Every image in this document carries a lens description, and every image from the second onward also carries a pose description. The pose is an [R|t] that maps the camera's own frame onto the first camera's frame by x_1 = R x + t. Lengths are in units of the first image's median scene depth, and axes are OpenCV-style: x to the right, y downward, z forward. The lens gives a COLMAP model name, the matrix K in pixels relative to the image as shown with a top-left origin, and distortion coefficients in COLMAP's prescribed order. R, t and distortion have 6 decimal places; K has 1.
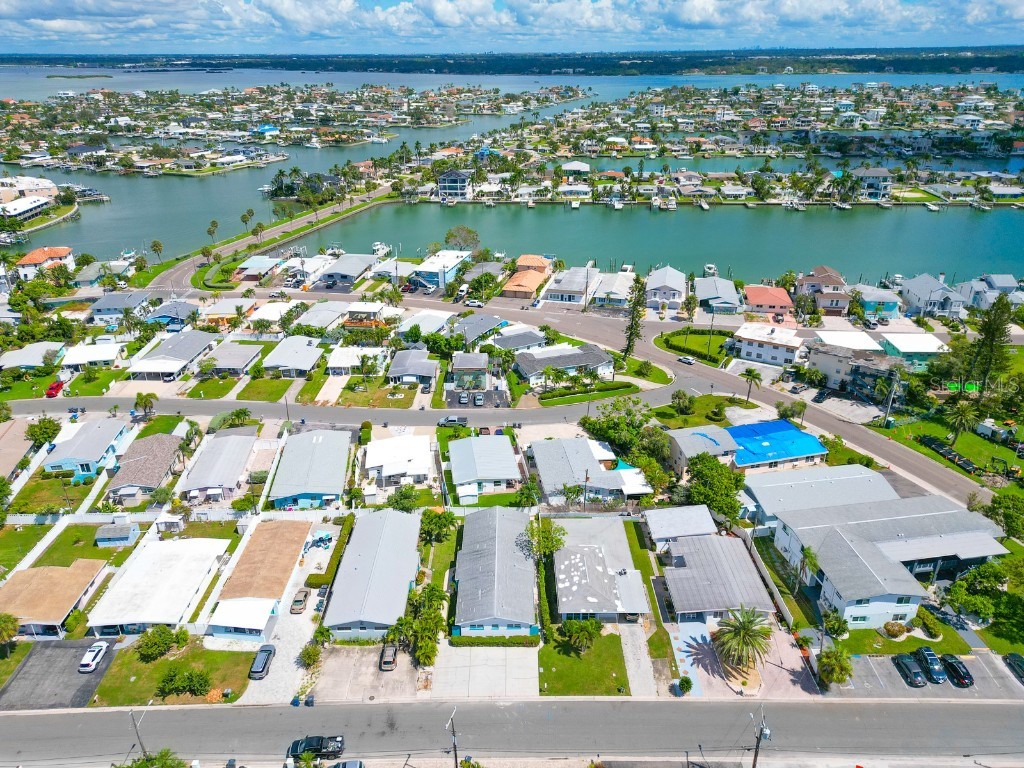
lens RADIAL K [[715.4, 0, 512.0], [0, 715.4, 384.0], [0, 0, 1]] dist [0.103487, -0.122411]
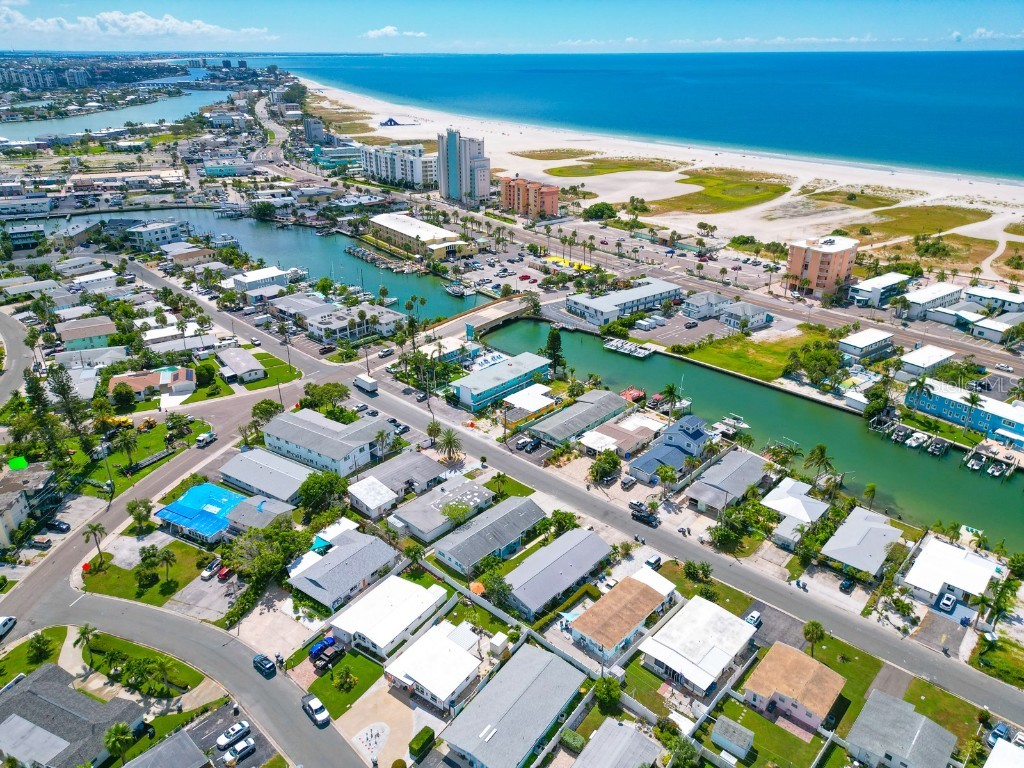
lens RADIAL K [[715.4, 0, 512.0], [0, 715.4, 384.0], [0, 0, 1]] dist [0.103487, -0.122411]
pose [[-0.728332, -0.281415, 0.624770, -0.943923], [0.291825, 0.697564, 0.654402, -0.958419], [-0.619976, 0.658946, -0.425935, 1.522269]]
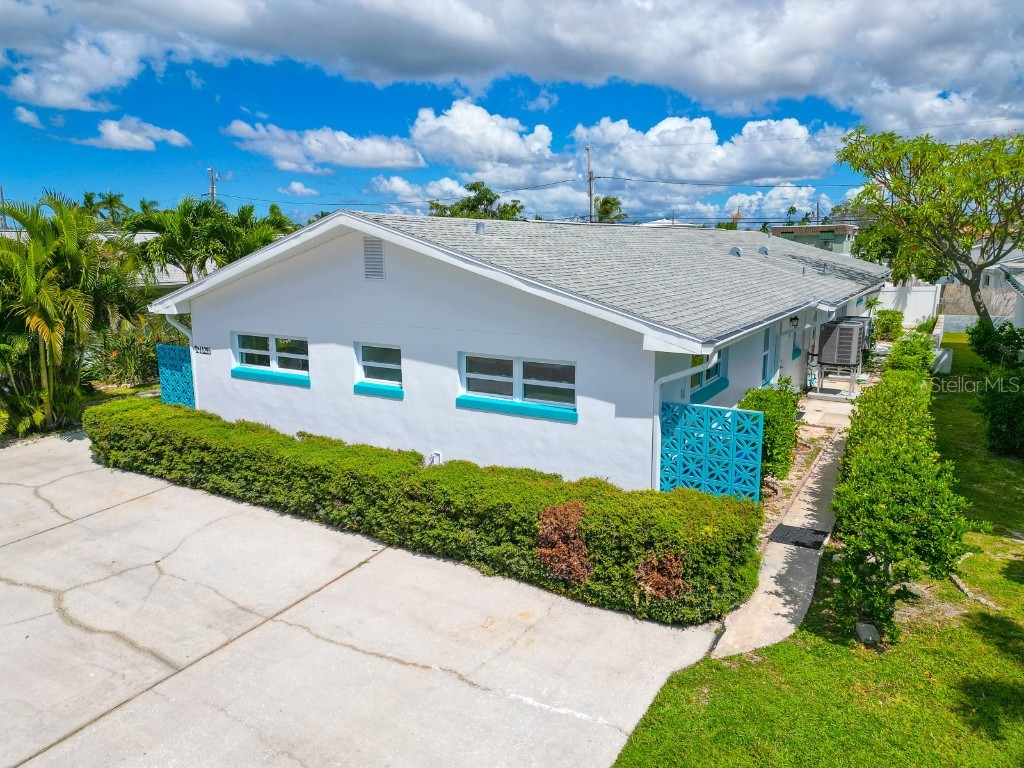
lens RADIAL K [[715.4, 0, 512.0], [0, 715.4, 384.0], [0, 0, 1]] dist [0.103487, -0.122411]
pose [[0.857753, 0.111716, -0.501776, 0.053256], [-0.223590, 0.960013, -0.168474, 0.352651], [0.462890, 0.256701, 0.848432, 0.911540]]
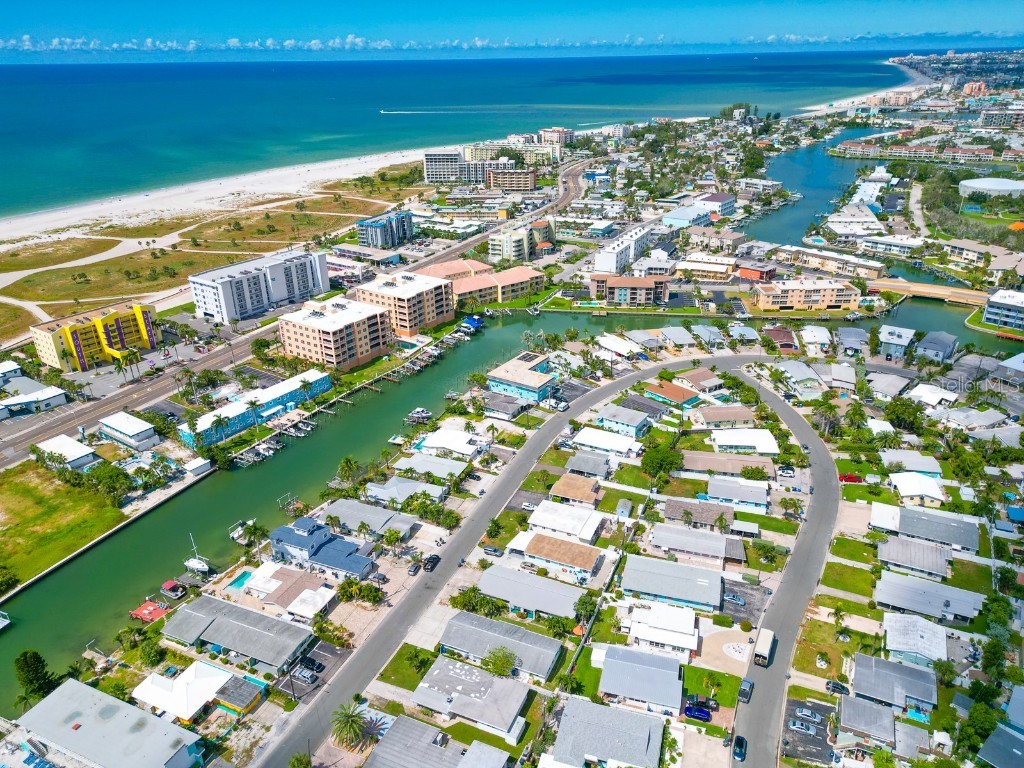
lens RADIAL K [[715.4, 0, 512.0], [0, 715.4, 384.0], [0, 0, 1]] dist [0.103487, -0.122411]
pose [[-0.407279, 0.391042, -0.825355, 1.065285], [-0.367560, 0.757107, 0.540083, -1.034405], [0.836077, 0.523331, -0.164622, 1.078146]]
